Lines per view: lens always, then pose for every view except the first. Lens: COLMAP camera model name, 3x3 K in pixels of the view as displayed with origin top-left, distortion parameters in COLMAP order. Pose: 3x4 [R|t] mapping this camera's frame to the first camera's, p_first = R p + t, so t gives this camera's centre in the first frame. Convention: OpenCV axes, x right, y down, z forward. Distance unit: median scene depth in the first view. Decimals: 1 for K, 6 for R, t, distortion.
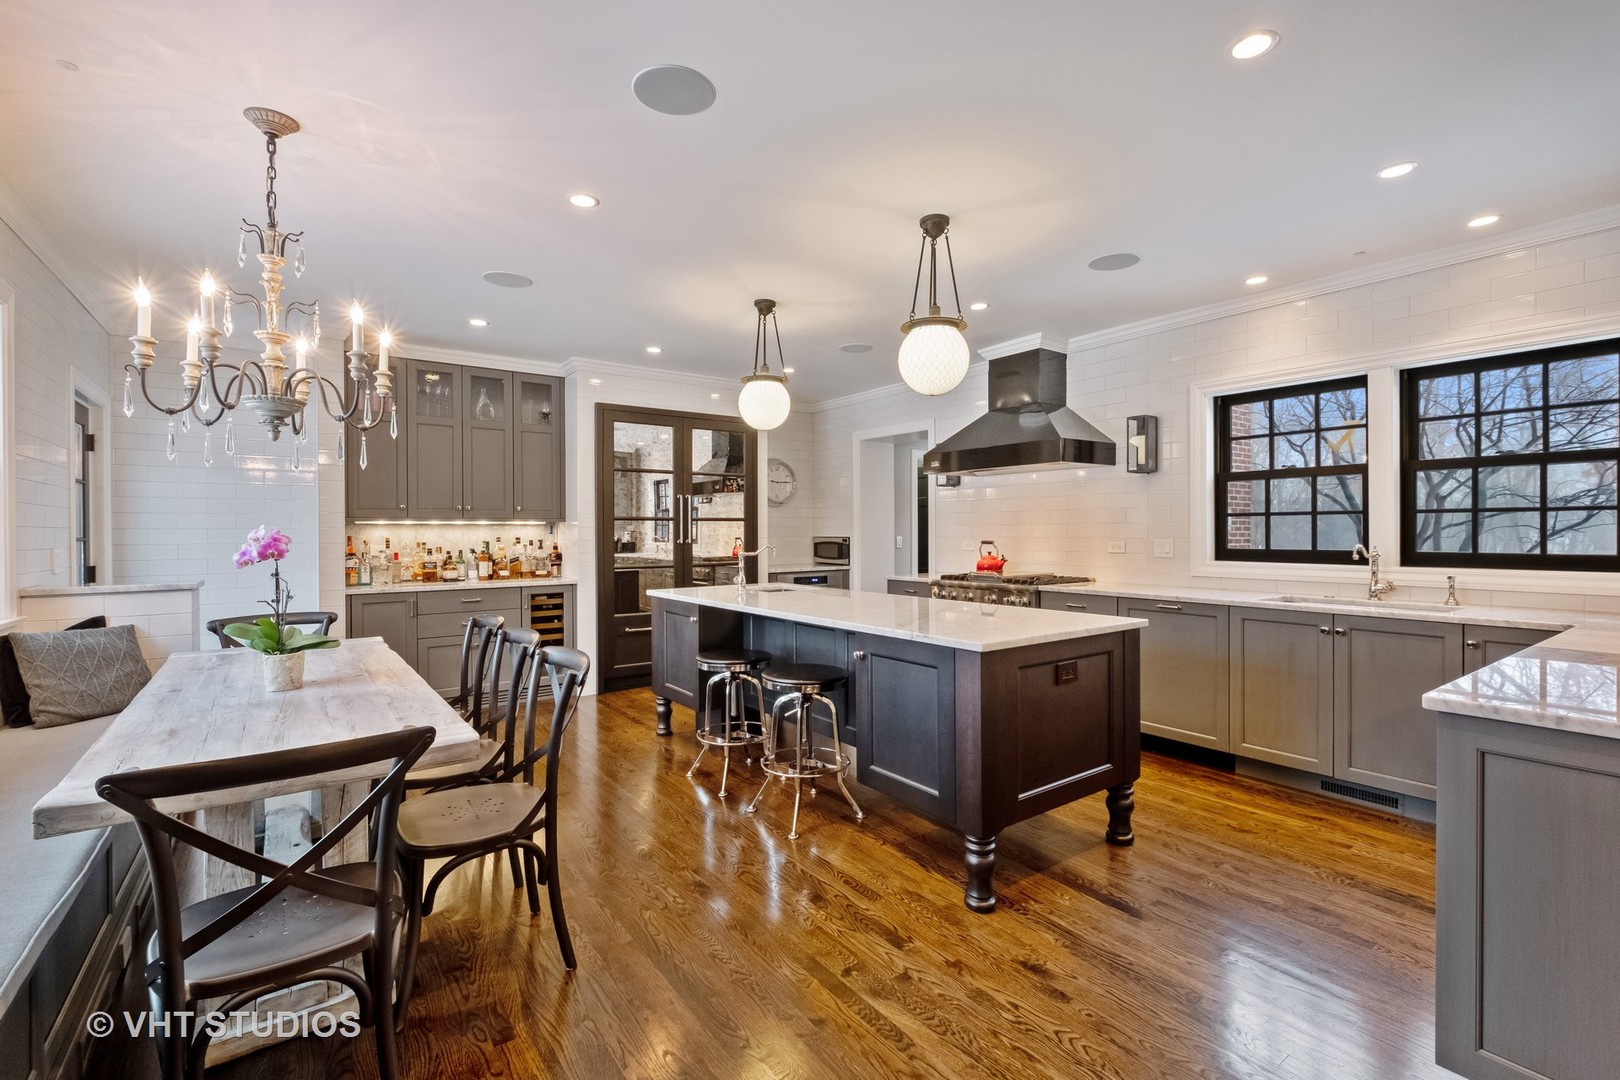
lens RADIAL K [[708.0, 0, 804.4], [0, 708.0, 526.0], [0, 0, 1]] dist [-0.001779, -0.000003]
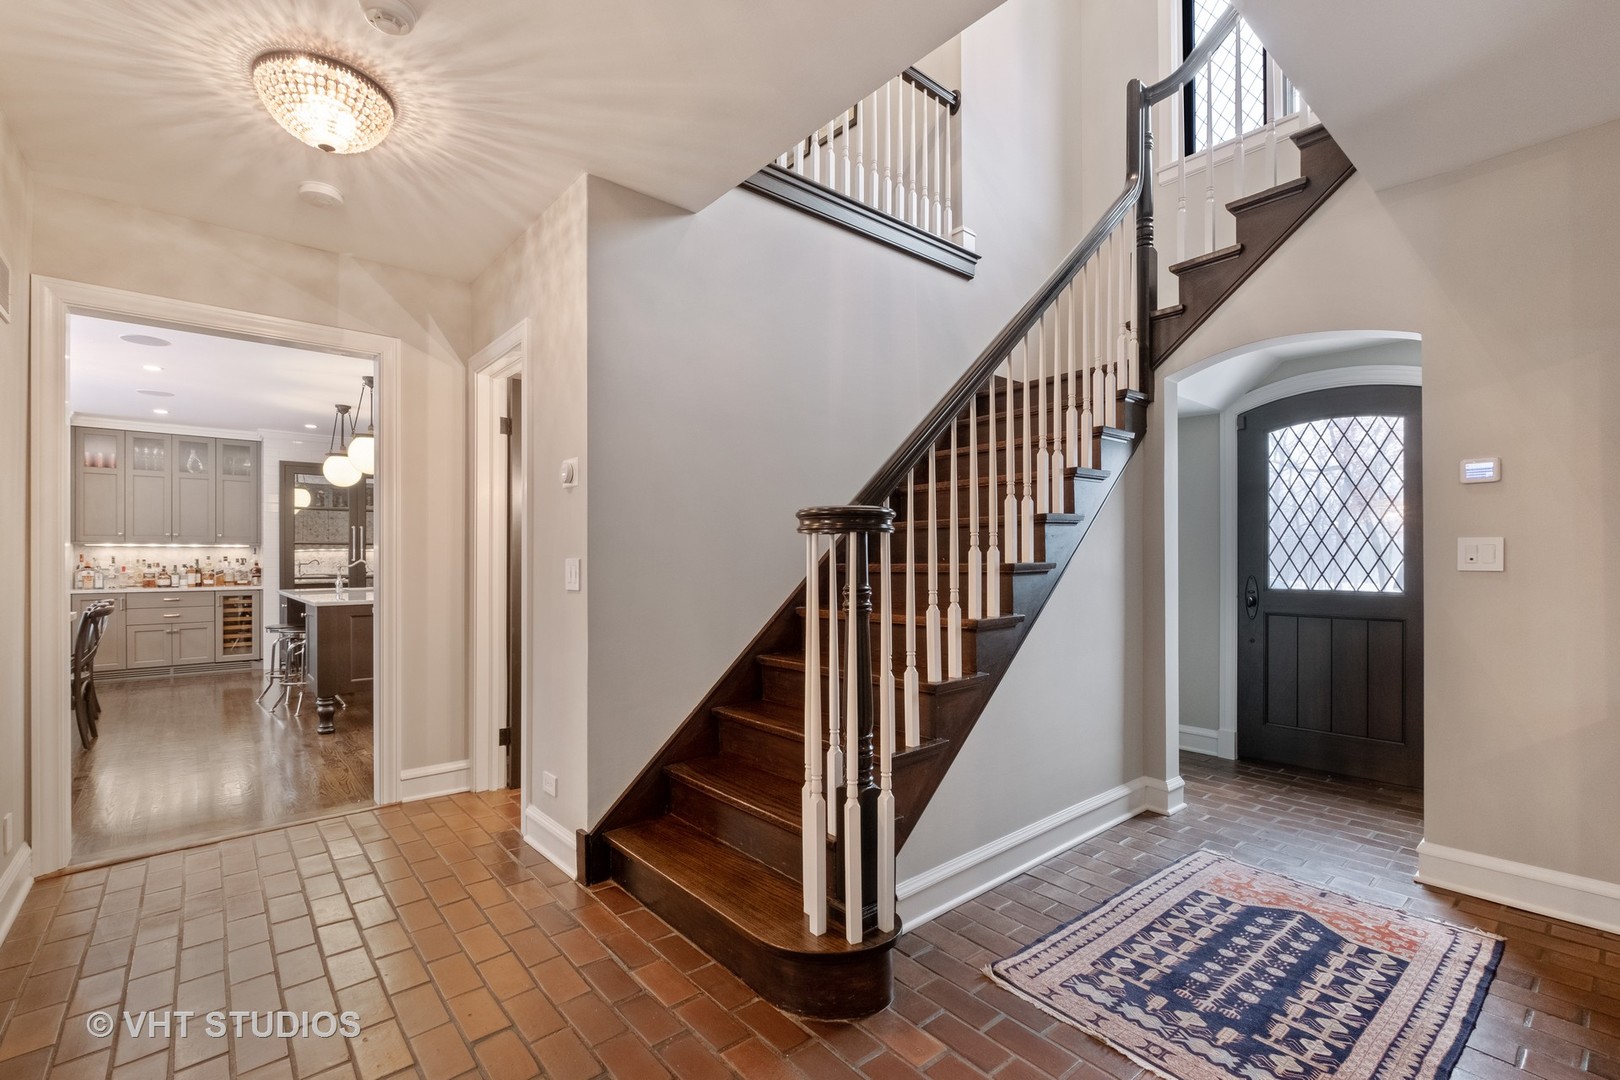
lens RADIAL K [[708.0, 0, 808.8], [0, 708.0, 553.9], [0, 0, 1]] dist [-0.001779, -0.000003]
pose [[0.994979, 0.005714, 0.099925, 0.612190], [-0.005665, 0.999984, -0.000773, 0.006507], [-0.099928, 0.000203, 0.994995, -0.501819]]
